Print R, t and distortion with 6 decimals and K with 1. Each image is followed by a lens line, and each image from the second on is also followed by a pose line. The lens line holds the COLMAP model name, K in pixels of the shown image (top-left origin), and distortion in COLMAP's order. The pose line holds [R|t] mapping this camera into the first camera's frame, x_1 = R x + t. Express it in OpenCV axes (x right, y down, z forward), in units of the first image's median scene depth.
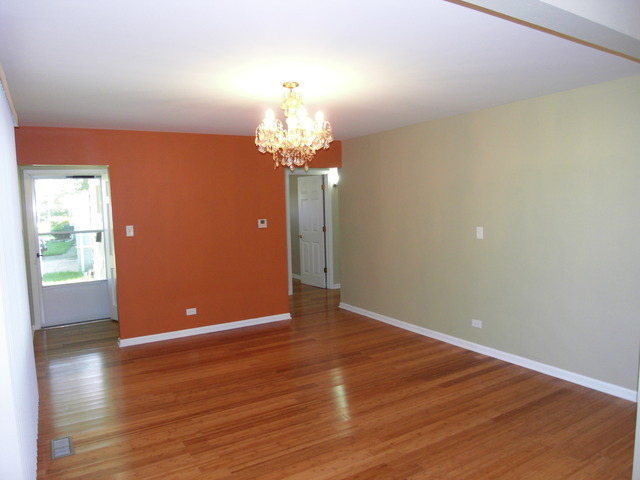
lens RADIAL K [[459.3, 0, 318.0], [0, 459.3, 240.3], [0, 0, 1]] dist [-0.062157, 0.009016]
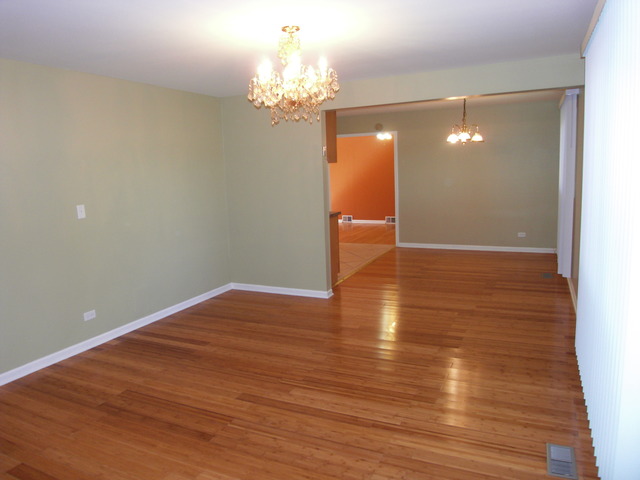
lens RADIAL K [[459.3, 0, 316.7], [0, 459.3, 239.5], [0, 0, 1]] dist [-0.062157, 0.009016]
pose [[-0.549759, -0.078072, 0.831667, -0.757681], [0.120999, 0.977679, 0.171763, -0.071328], [-0.826514, 0.195060, -0.528041, 1.336696]]
